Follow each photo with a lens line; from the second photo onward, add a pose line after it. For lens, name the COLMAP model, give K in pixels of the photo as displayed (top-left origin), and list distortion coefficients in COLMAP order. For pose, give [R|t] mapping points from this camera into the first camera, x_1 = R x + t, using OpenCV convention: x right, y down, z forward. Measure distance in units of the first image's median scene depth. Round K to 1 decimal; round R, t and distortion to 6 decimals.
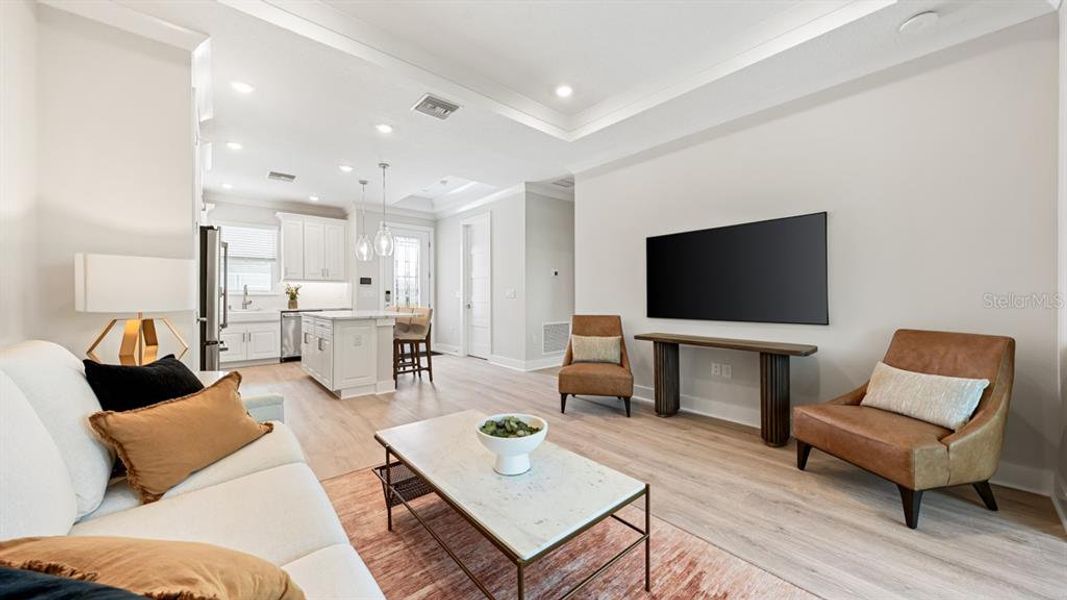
lens RADIAL K [[367.2, 0, 533.4], [0, 367.2, 295.7], [0, 0, 1]] dist [0.000769, 0.000028]
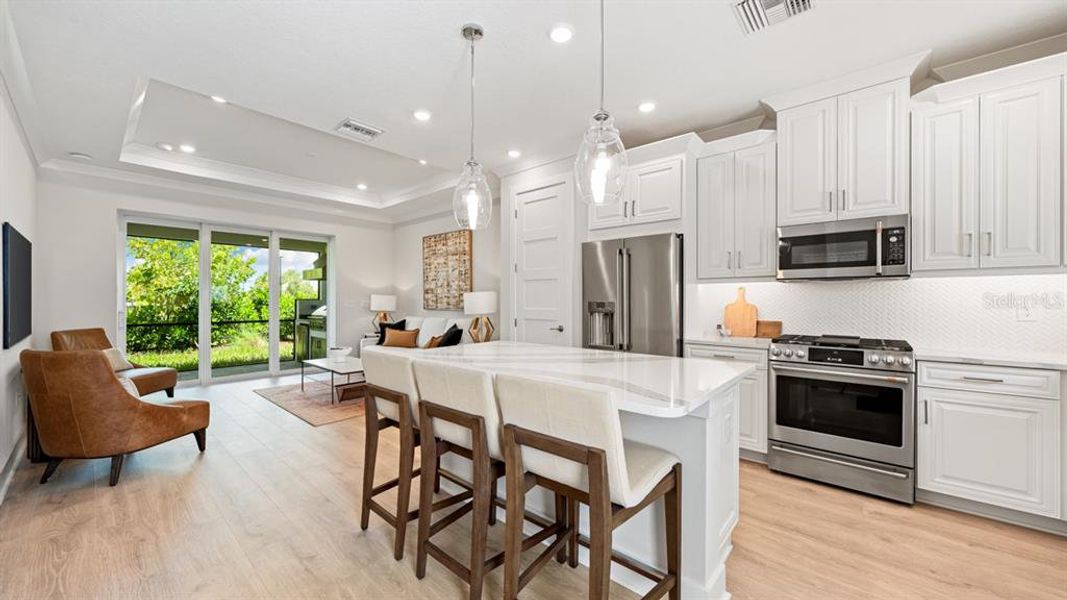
lens RADIAL K [[388.8, 0, 533.5], [0, 388.8, 300.0], [0, 0, 1]] dist [-0.002516, -0.000043]
pose [[-0.991199, 0.000837, -0.132380, -0.365032], [0.001063, 0.999998, -0.001633, -0.017509], [0.132378, -0.001759, -0.991198, 1.299302]]
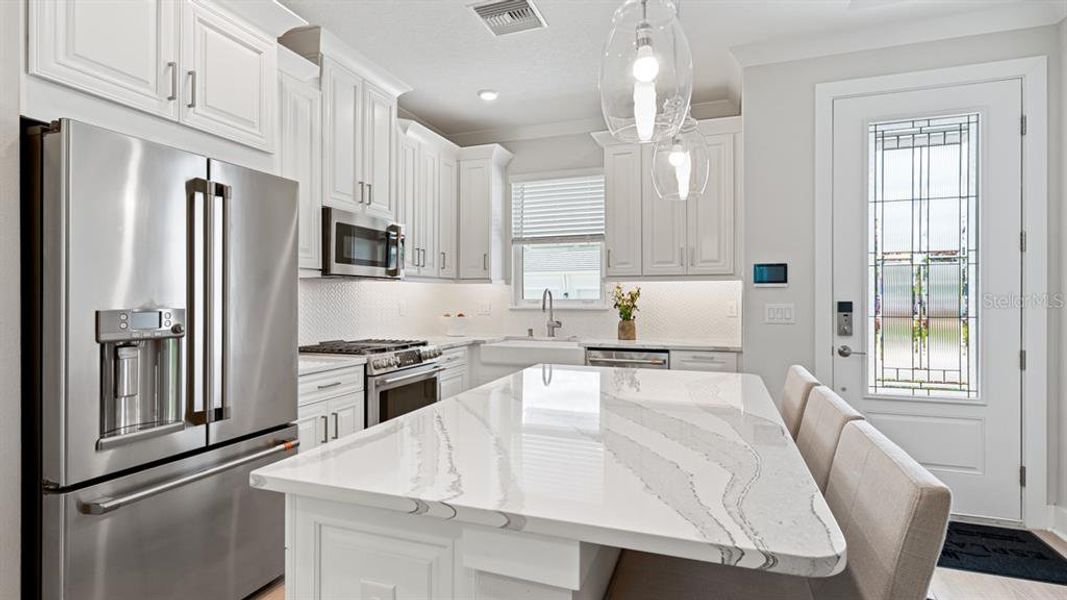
lens RADIAL K [[523.9, 0, 533.5], [0, 523.9, 297.5], [0, 0, 1]] dist [0.002262, -0.000120]
pose [[0.482005, 0.001865, -0.876167, -0.171898], [0.000253, 0.999997, 0.002268, -0.023576], [0.876169, -0.001315, 0.482003, 0.715975]]
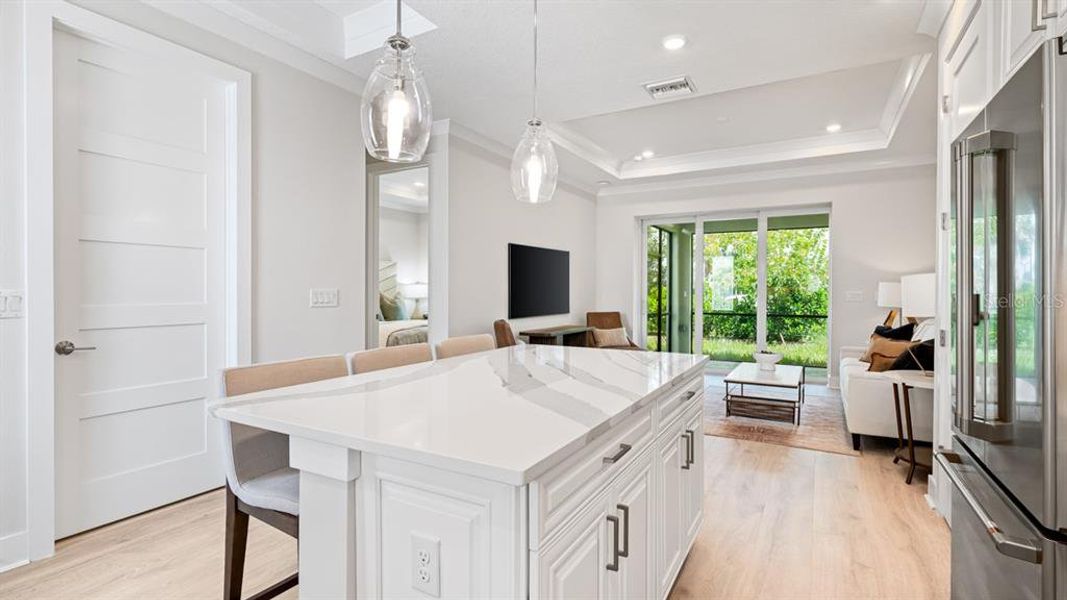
lens RADIAL K [[495.1, 0, 533.9], [0, 495.1, 294.8], [0, 0, 1]] dist [0.001093, 0.000209]
pose [[-0.324046, -0.008296, 0.946005, -0.770786], [-0.004023, 0.999965, 0.007391, -0.016226], [-0.946033, -0.001411, -0.324068, 1.017270]]
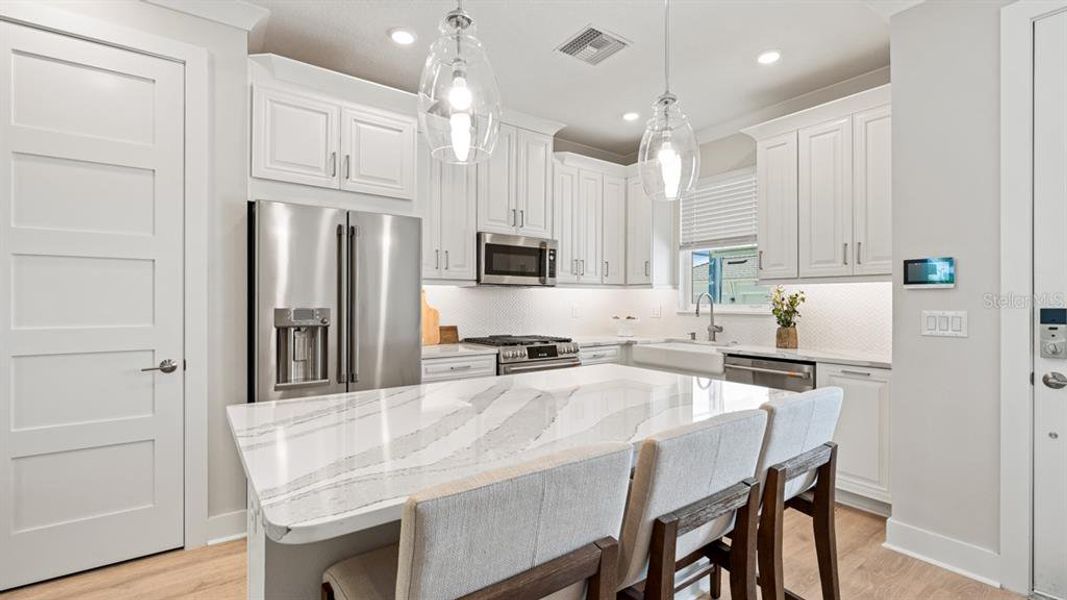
lens RADIAL K [[468.0, 0, 533.5], [0, 468.0, 300.0], [0, 0, 1]] dist [-0.000974, -0.000341]
pose [[-0.091203, -0.001261, -0.995832, -0.122309], [-0.000645, 0.999999, -0.001207, -0.023560], [0.995832, 0.000532, -0.091204, 0.933219]]
